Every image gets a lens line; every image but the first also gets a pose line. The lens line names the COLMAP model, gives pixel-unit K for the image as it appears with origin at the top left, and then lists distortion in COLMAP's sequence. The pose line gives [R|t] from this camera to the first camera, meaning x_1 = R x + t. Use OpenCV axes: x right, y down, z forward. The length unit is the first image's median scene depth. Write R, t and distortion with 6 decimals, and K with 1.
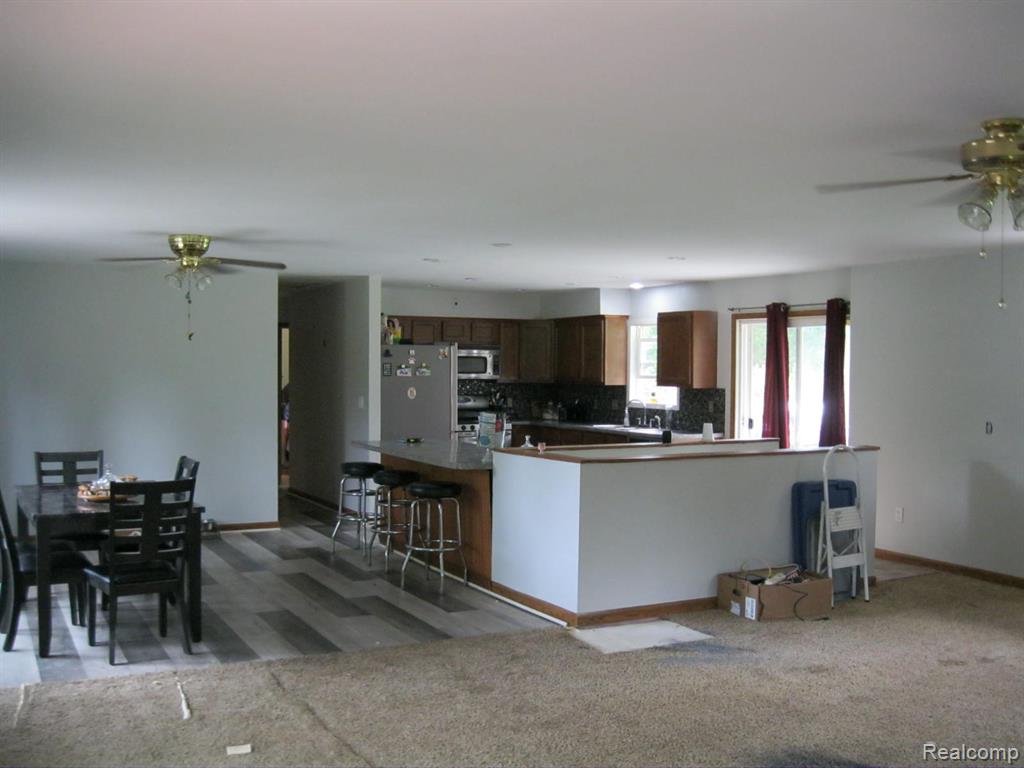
lens RADIAL K [[1054.9, 0, 506.3], [0, 1054.9, 399.8], [0, 0, 1]] dist [-0.118179, 0.006201]
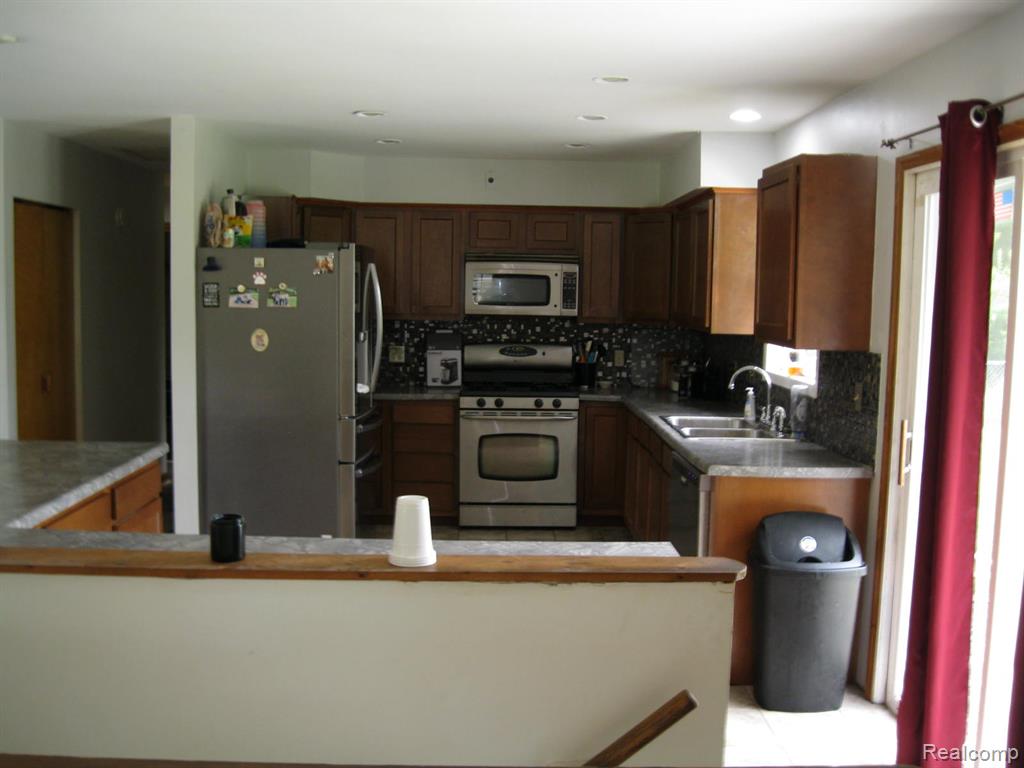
lens RADIAL K [[1053.1, 0, 512.0], [0, 1053.1, 384.0], [0, 0, 1]] dist [-0.119178, 0.015853]
pose [[0.896038, 0.048319, -0.441340, 0.237051], [-0.026377, 0.998098, 0.055722, -0.015936], [0.443193, -0.038288, 0.895608, 0.552090]]
